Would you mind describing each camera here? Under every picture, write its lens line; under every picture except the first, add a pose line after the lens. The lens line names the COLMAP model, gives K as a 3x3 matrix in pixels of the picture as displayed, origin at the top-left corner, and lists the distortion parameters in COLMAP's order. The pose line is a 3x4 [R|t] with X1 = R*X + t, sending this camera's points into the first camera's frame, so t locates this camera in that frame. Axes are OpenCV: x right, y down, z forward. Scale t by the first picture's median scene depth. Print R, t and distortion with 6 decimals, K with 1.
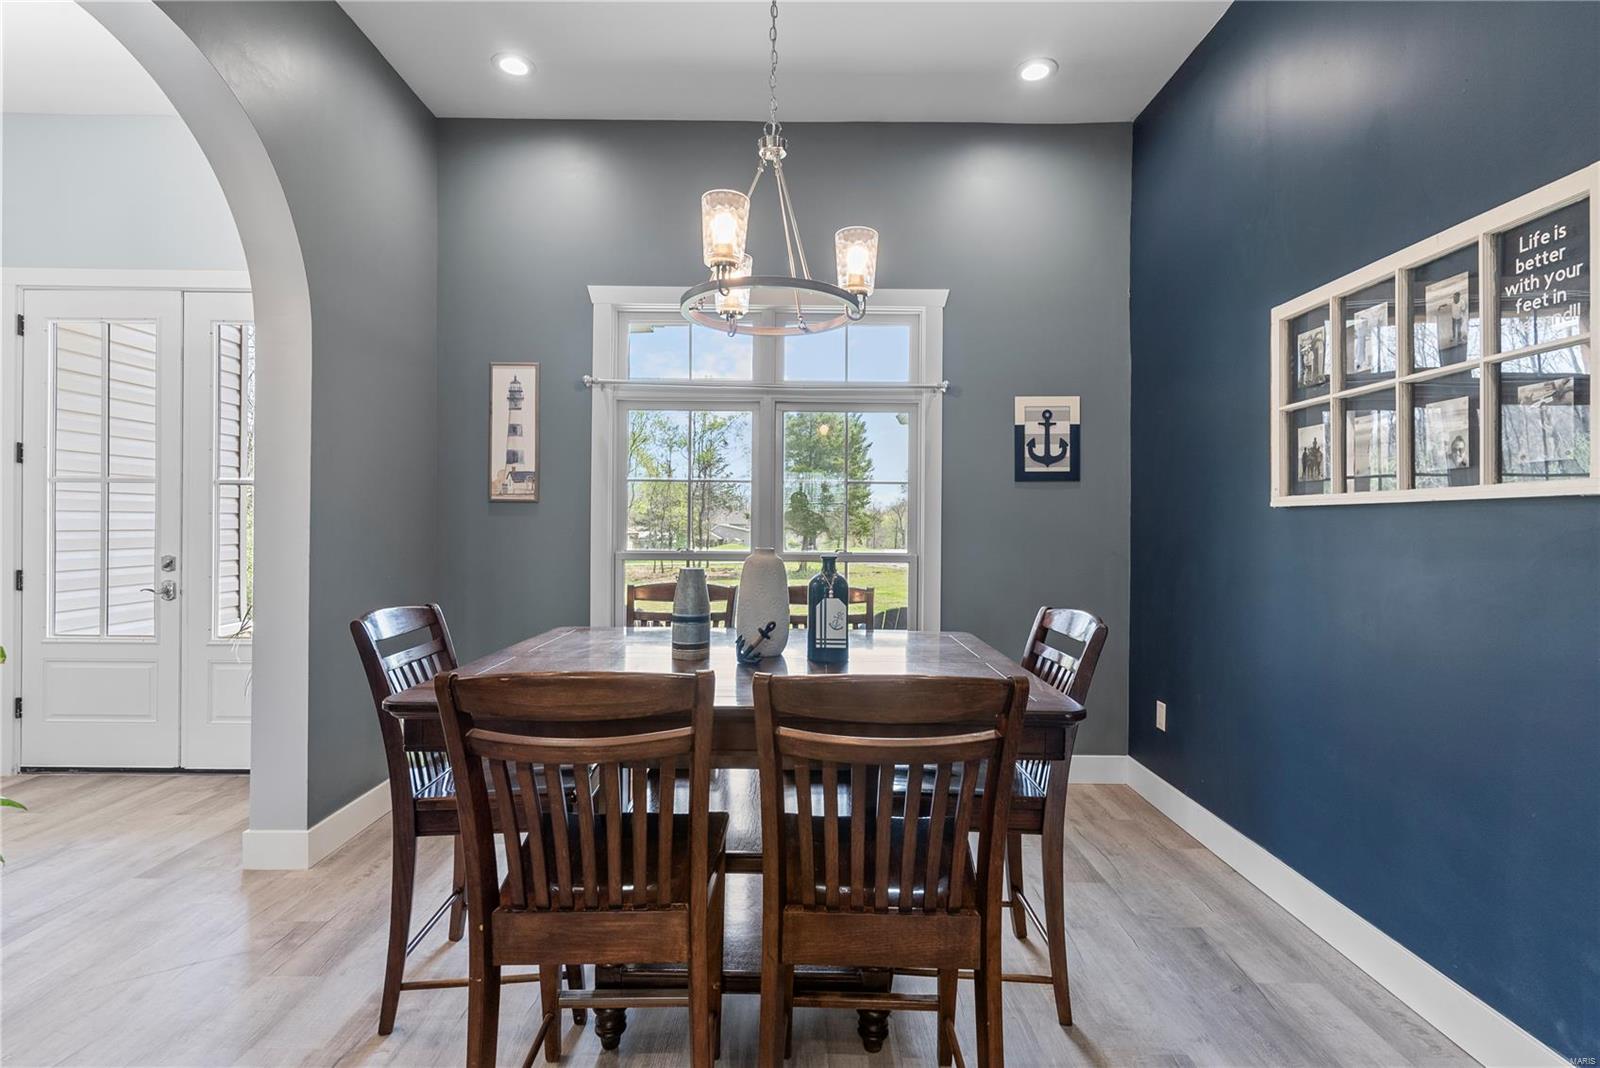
lens RADIAL K [[766.6, 0, 797.2], [0, 766.6, 531.3], [0, 0, 1]] dist [0.001095, -0.000702]
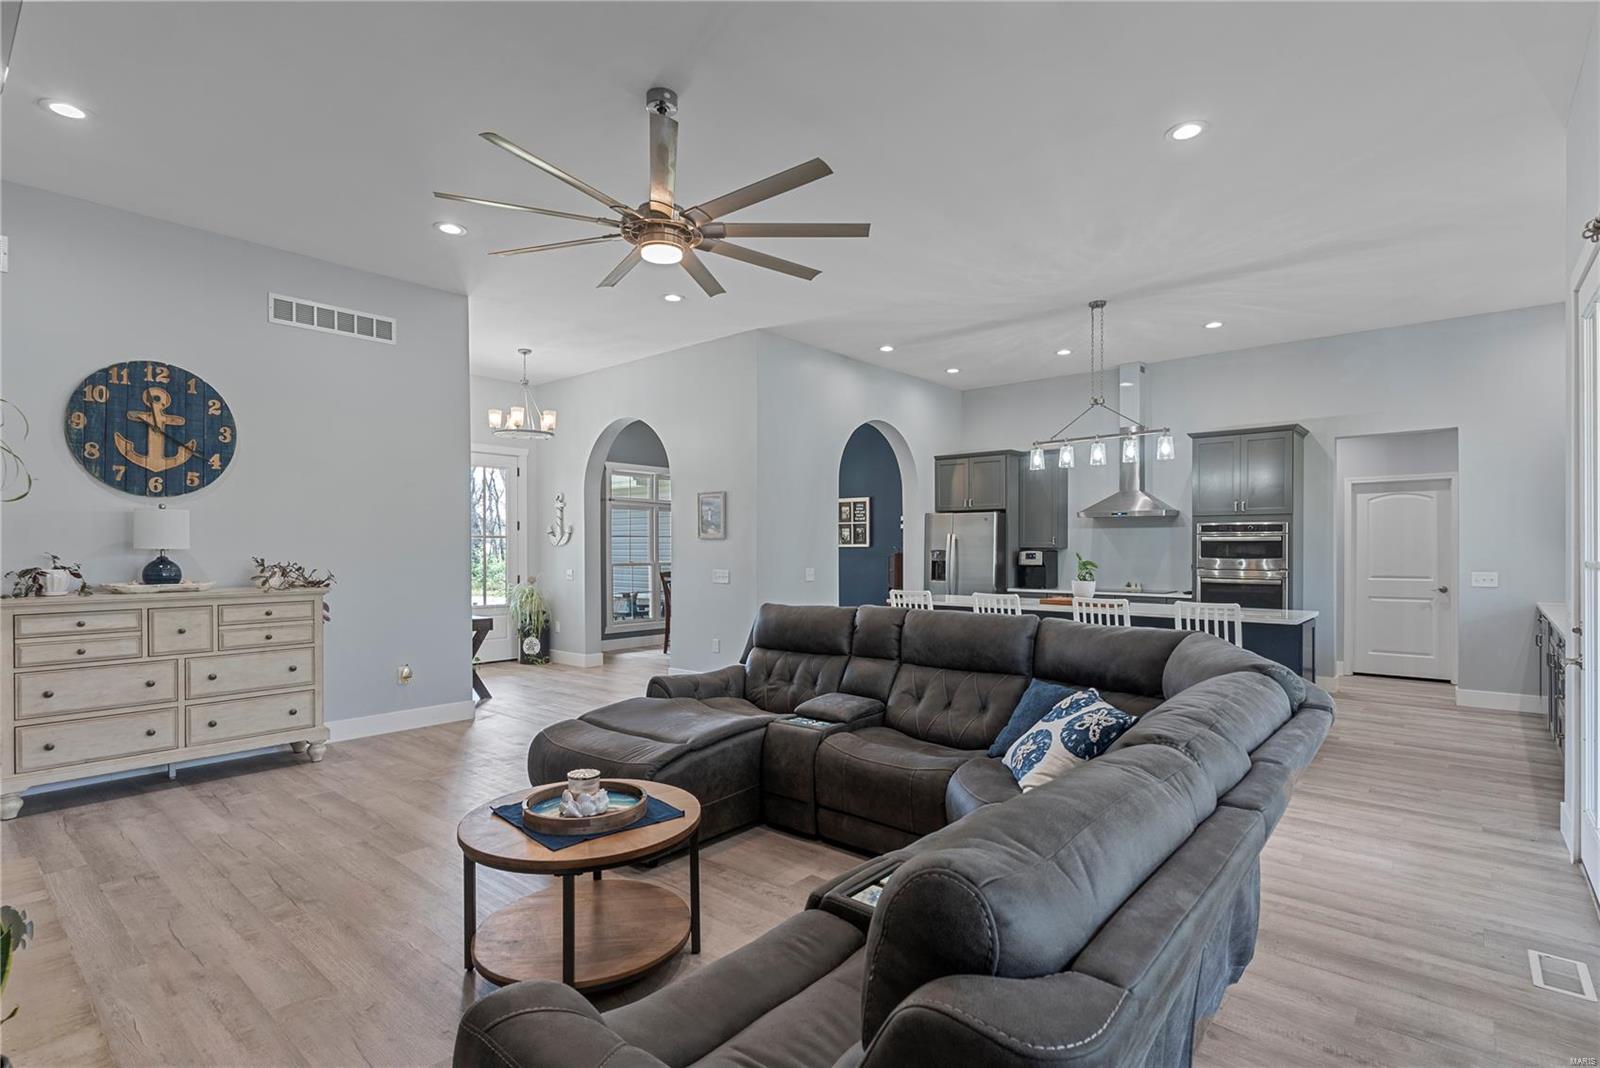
lens RADIAL K [[766.6, 0, 793.2], [0, 766.6, 536.4], [0, 0, 1]] dist [0.001095, -0.000702]
pose [[0.670557, 0.001585, 0.741856, -1.774745], [0.010348, 0.999880, -0.011489, -0.029308], [-0.741786, 0.015381, 0.670460, -1.223965]]
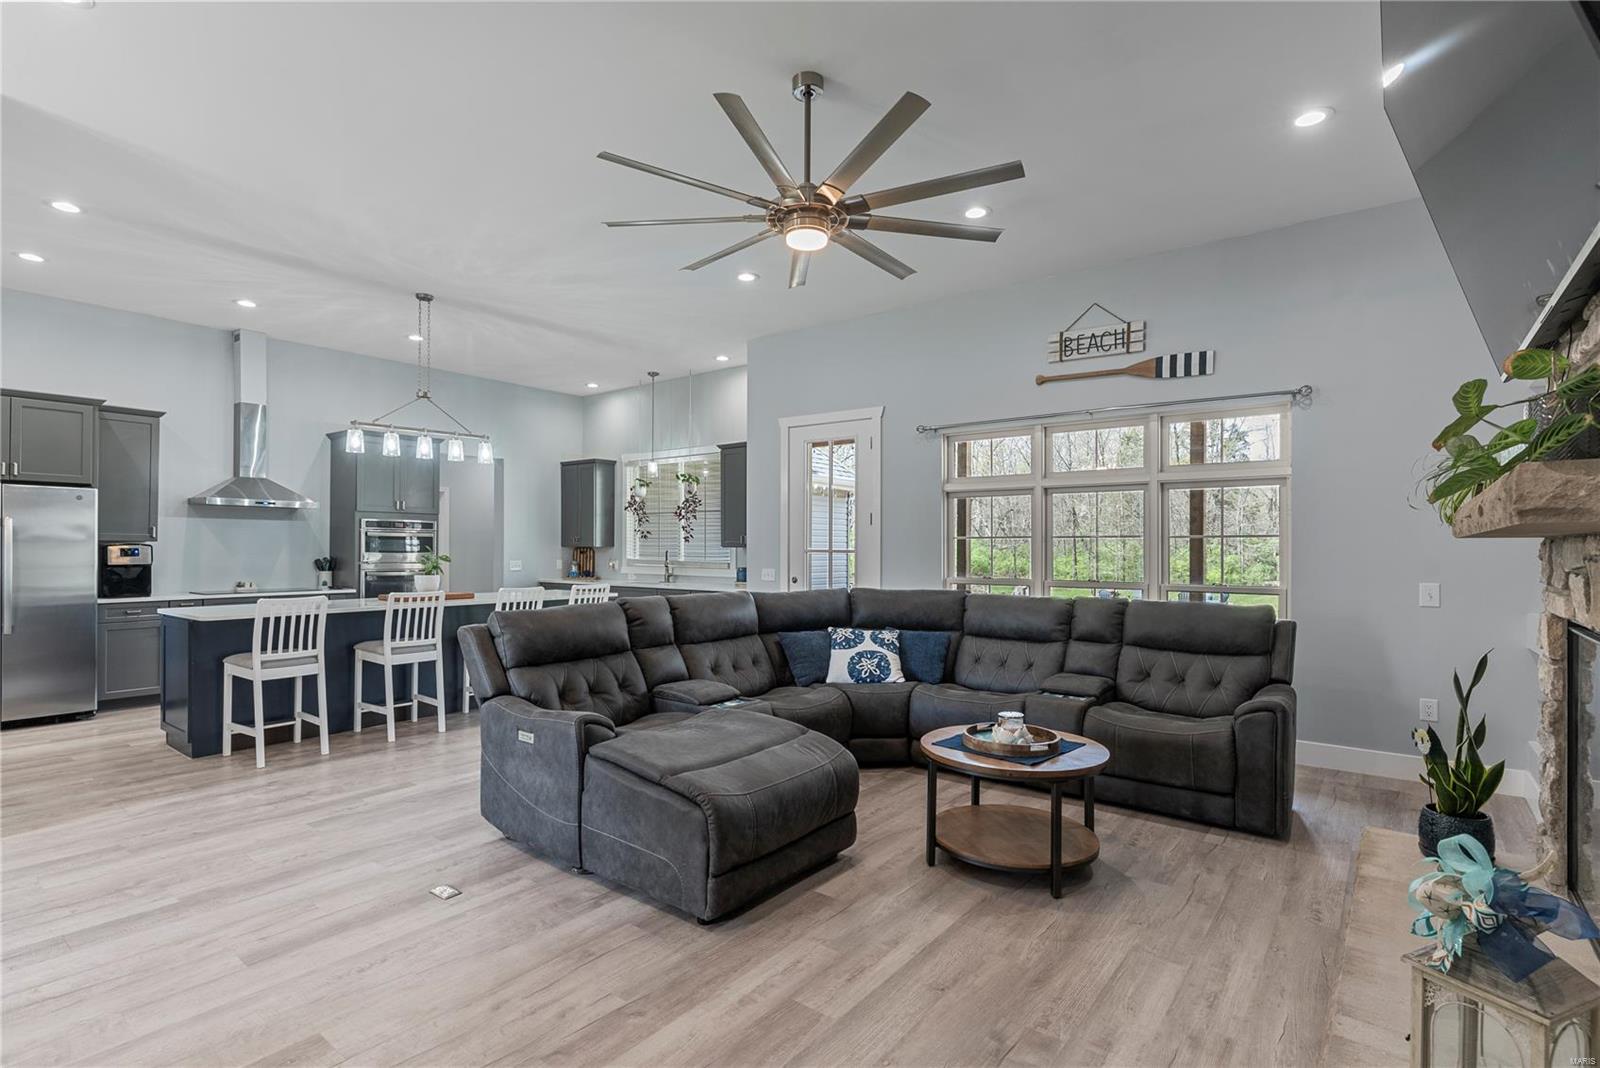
lens RADIAL K [[766.6, 0, 795.3], [0, 766.6, 539.6], [0, 0, 1]] dist [0.001095, -0.000702]
pose [[-0.780467, -0.005548, 0.625172, -1.749887], [-0.007748, 0.999970, -0.000799, -0.026780], [-0.625149, -0.005467, -0.780487, 0.113321]]
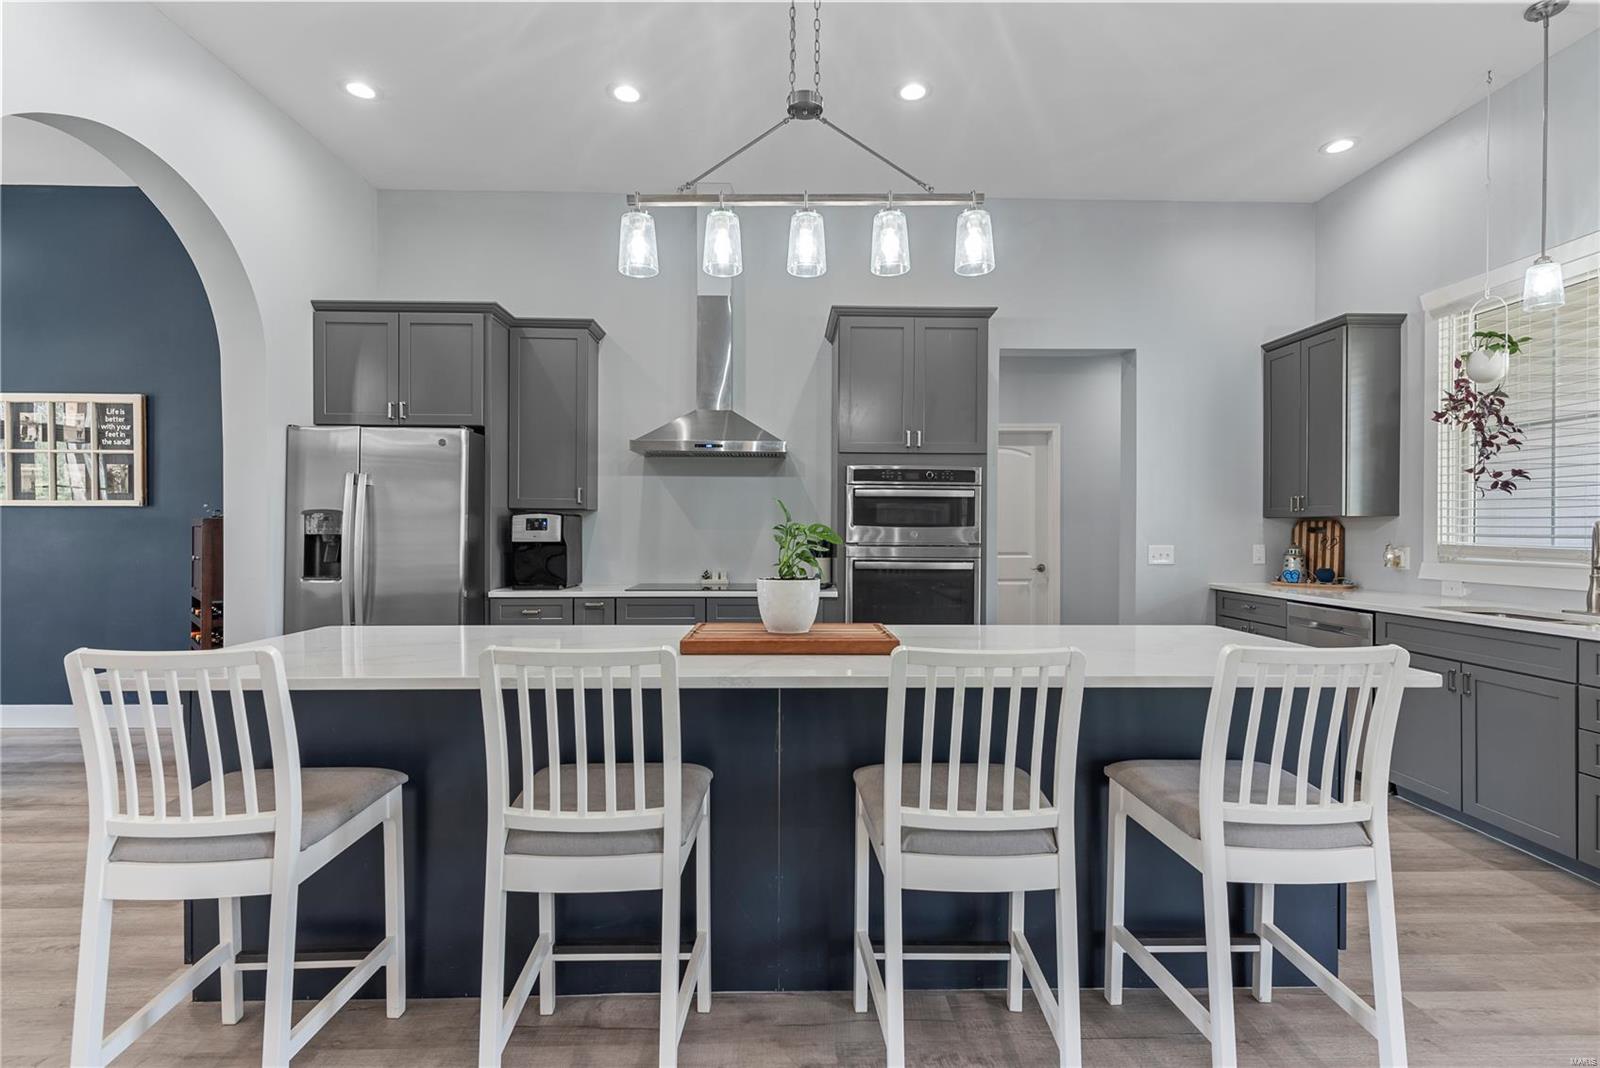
lens RADIAL K [[766.6, 0, 795.6], [0, 766.6, 540.5], [0, 0, 1]] dist [0.001095, -0.000702]
pose [[-0.005928, -0.023139, 0.999715, -0.790702], [0.001920, 0.999730, 0.023151, 0.007120], [-0.999981, 0.002056, -0.005882, -0.621792]]
